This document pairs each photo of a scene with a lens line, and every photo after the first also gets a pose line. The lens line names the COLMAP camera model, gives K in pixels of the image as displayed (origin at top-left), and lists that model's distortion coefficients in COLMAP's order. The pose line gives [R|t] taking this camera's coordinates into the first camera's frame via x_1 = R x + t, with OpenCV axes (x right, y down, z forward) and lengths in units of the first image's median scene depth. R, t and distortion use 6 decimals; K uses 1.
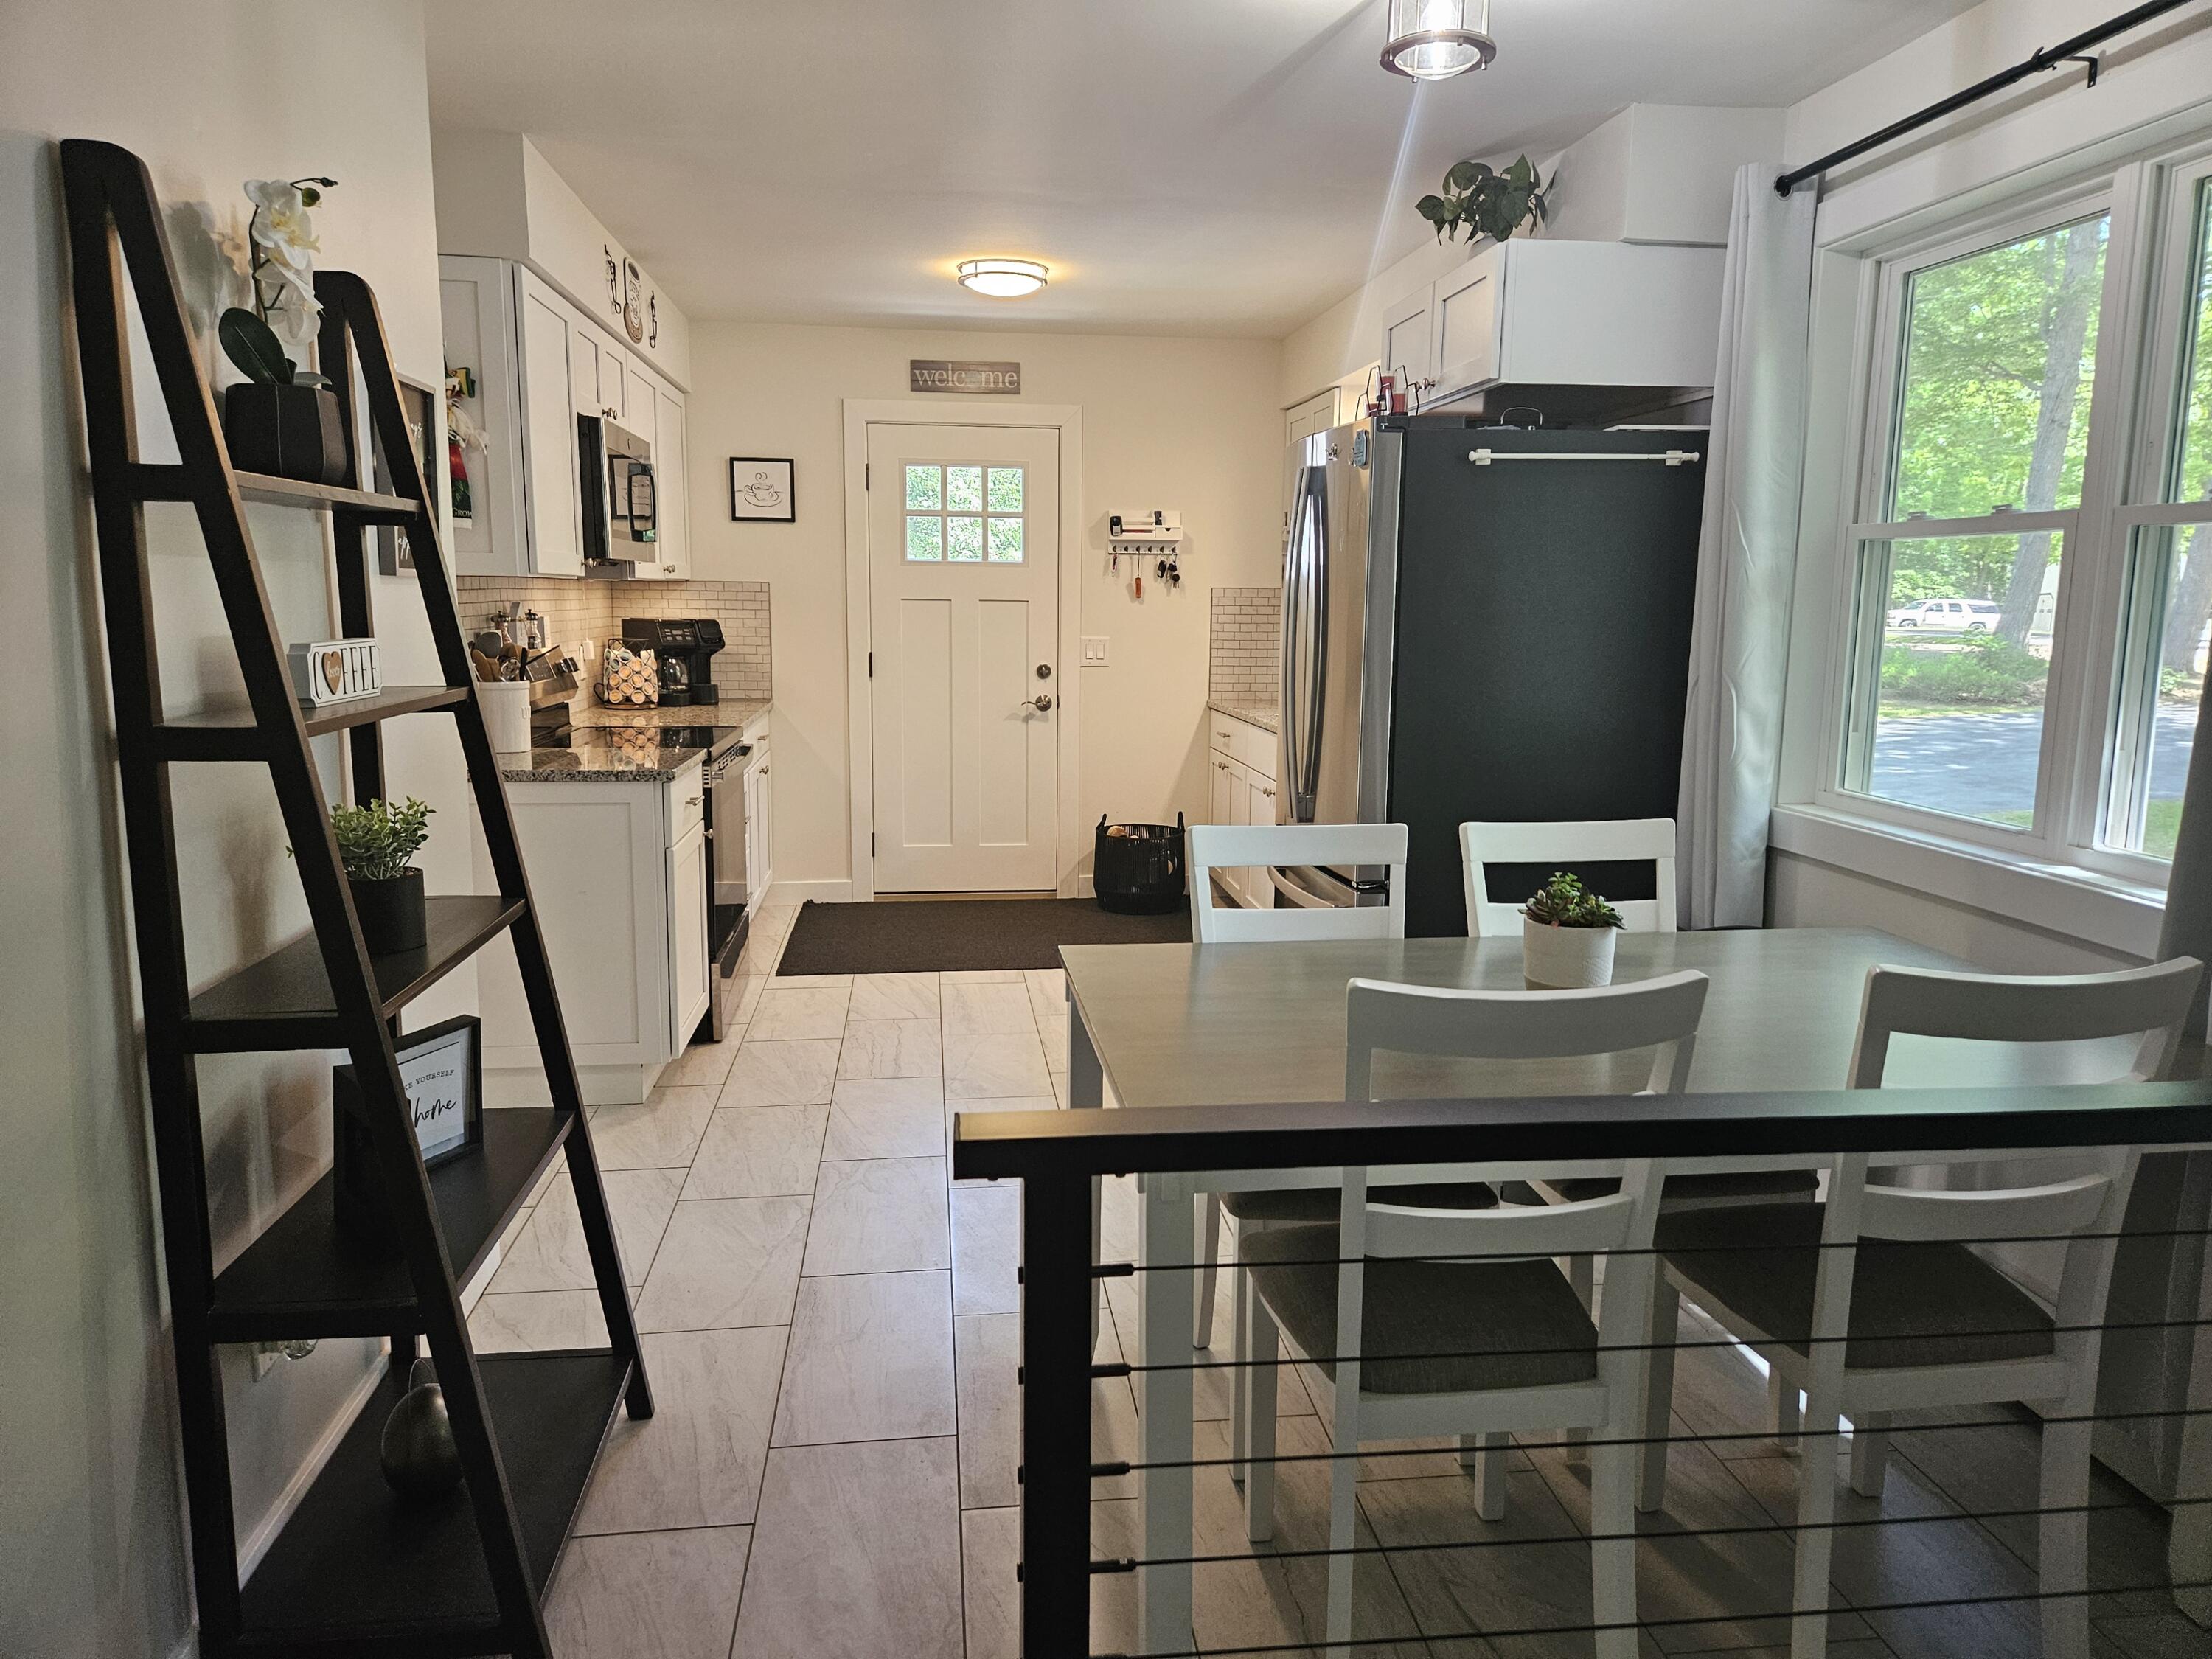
lens RADIAL K [[1477.2, 0, 1118.3], [0, 1477.2, 809.7], [0, 0, 1]] dist [0.089869, -0.089402]
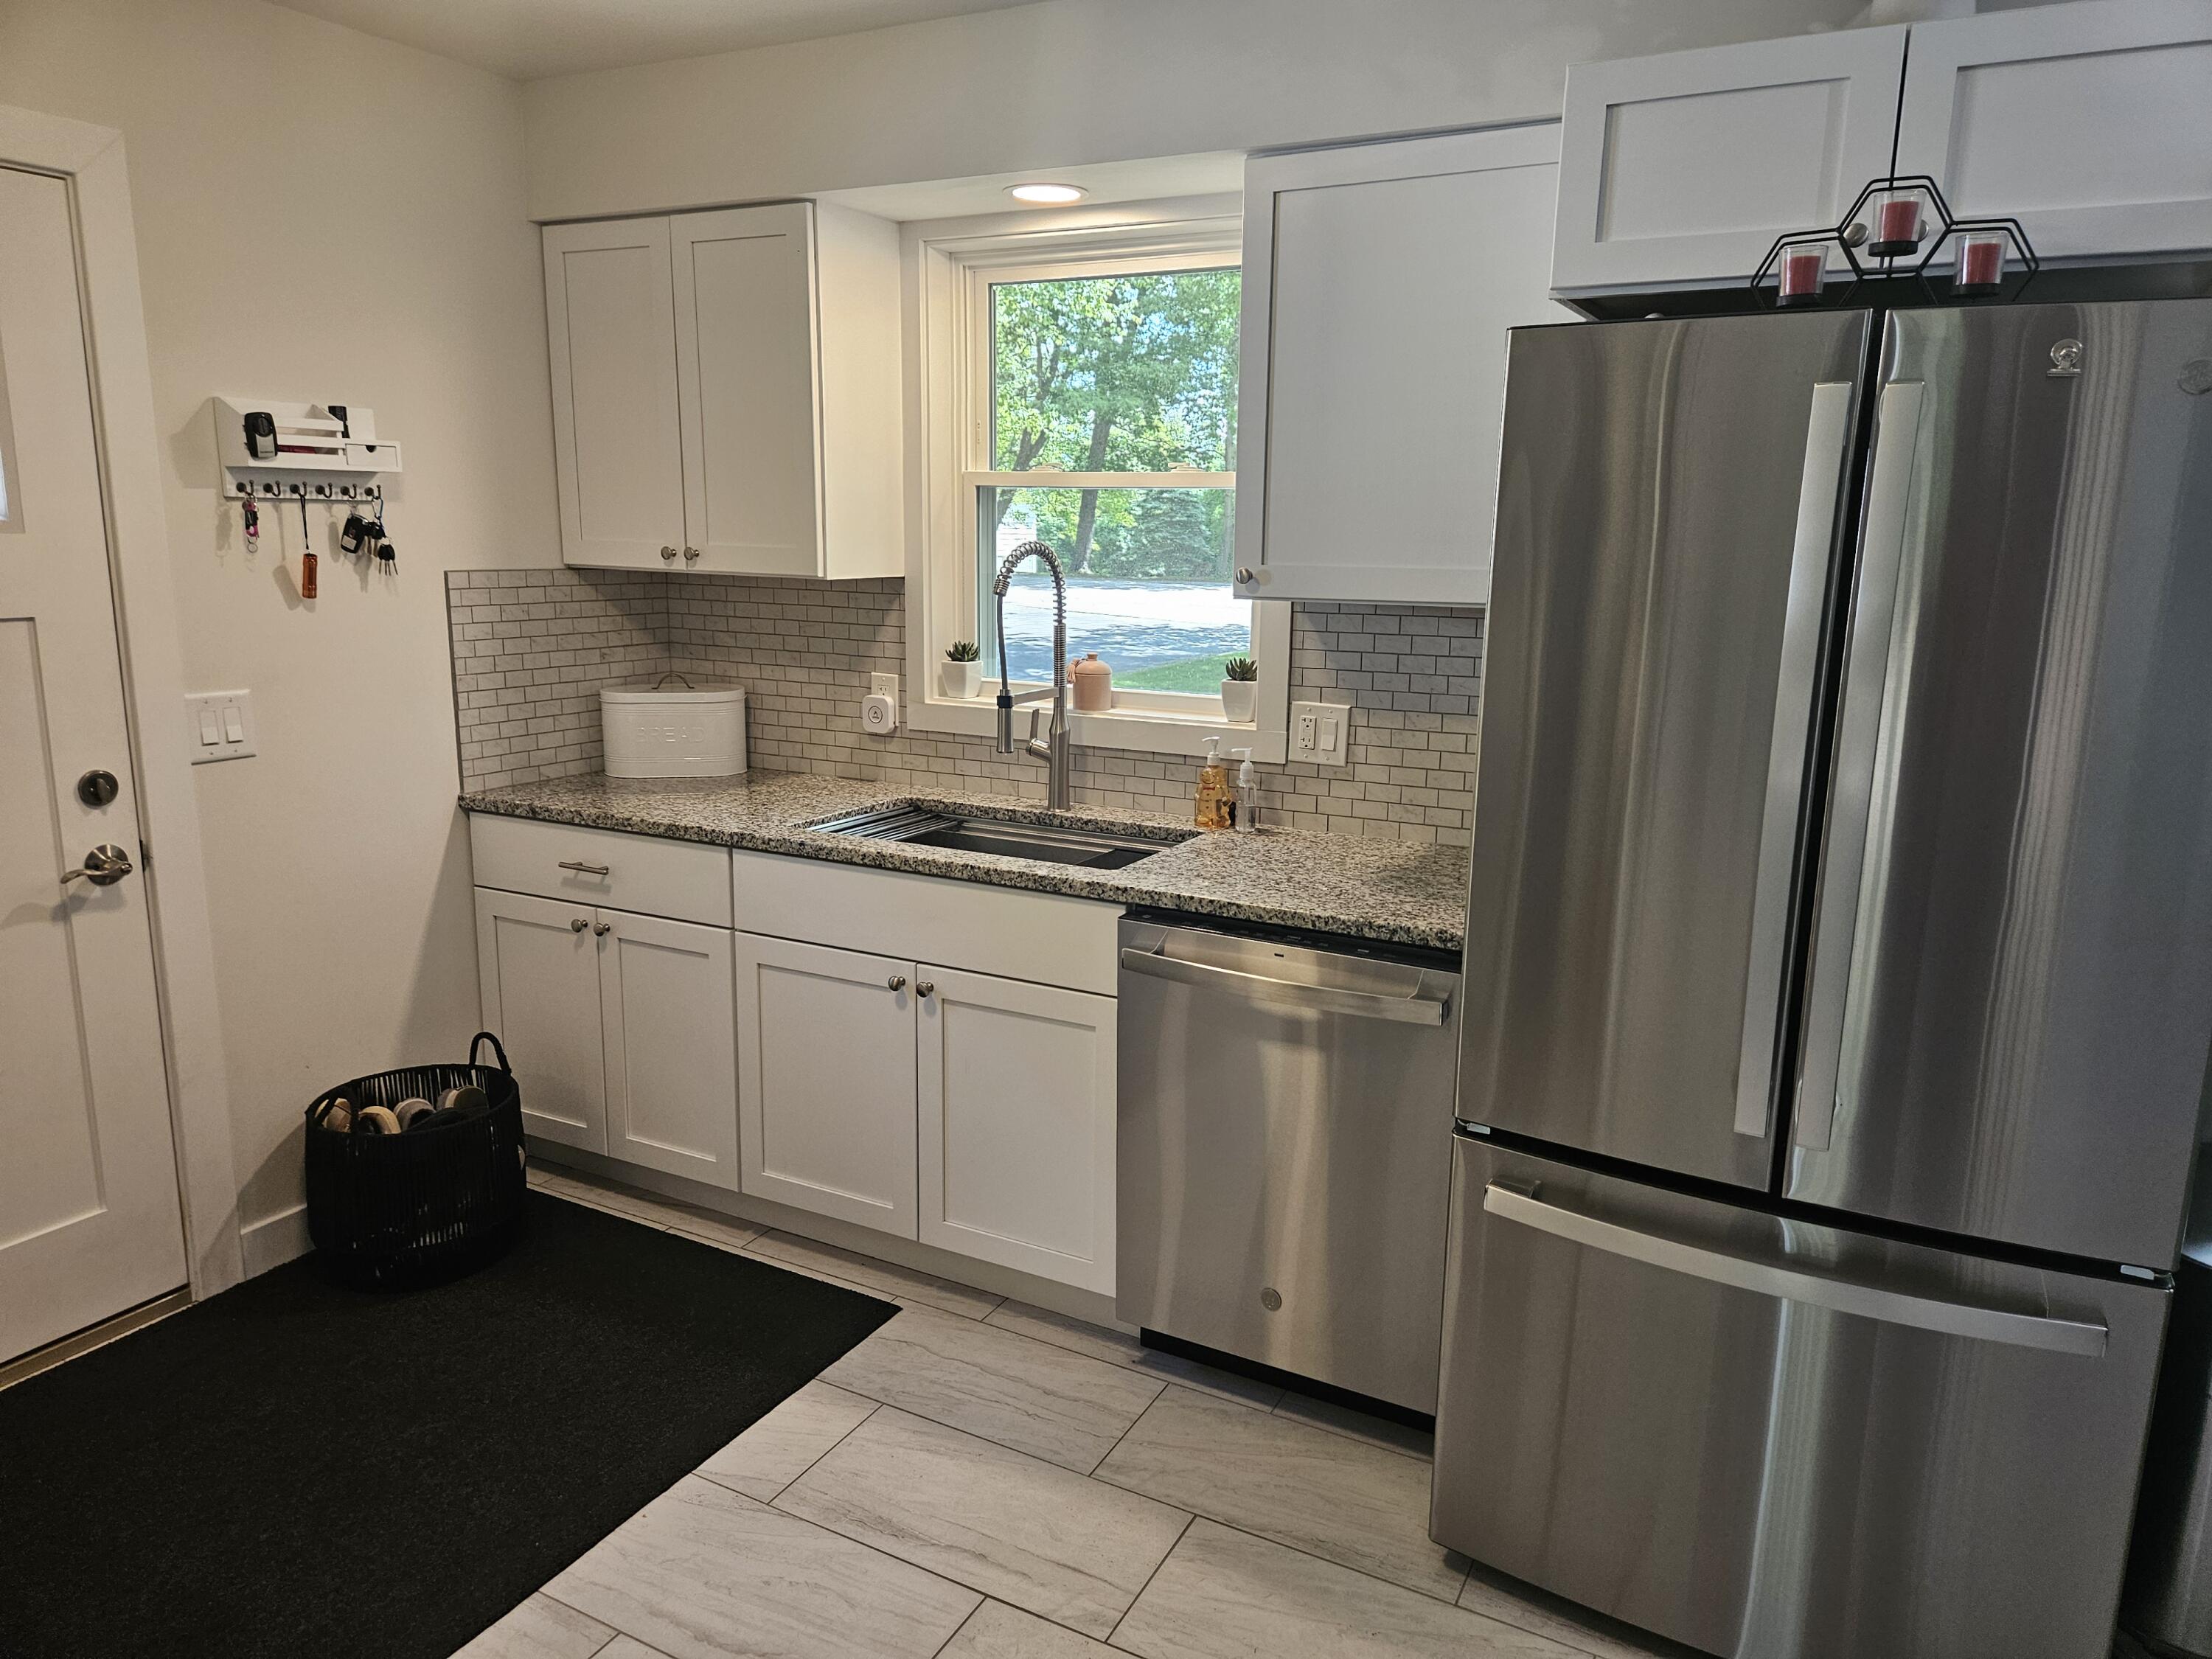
lens RADIAL K [[1477.2, 0, 1118.3], [0, 1477.2, 809.7], [0, 0, 1]] dist [0.089869, -0.089402]
pose [[0.577523, -0.156346, 0.801264, -0.230632], [0.109155, 0.987466, 0.114004, -0.109133], [-0.809044, 0.021622, 0.587350, 0.554706]]
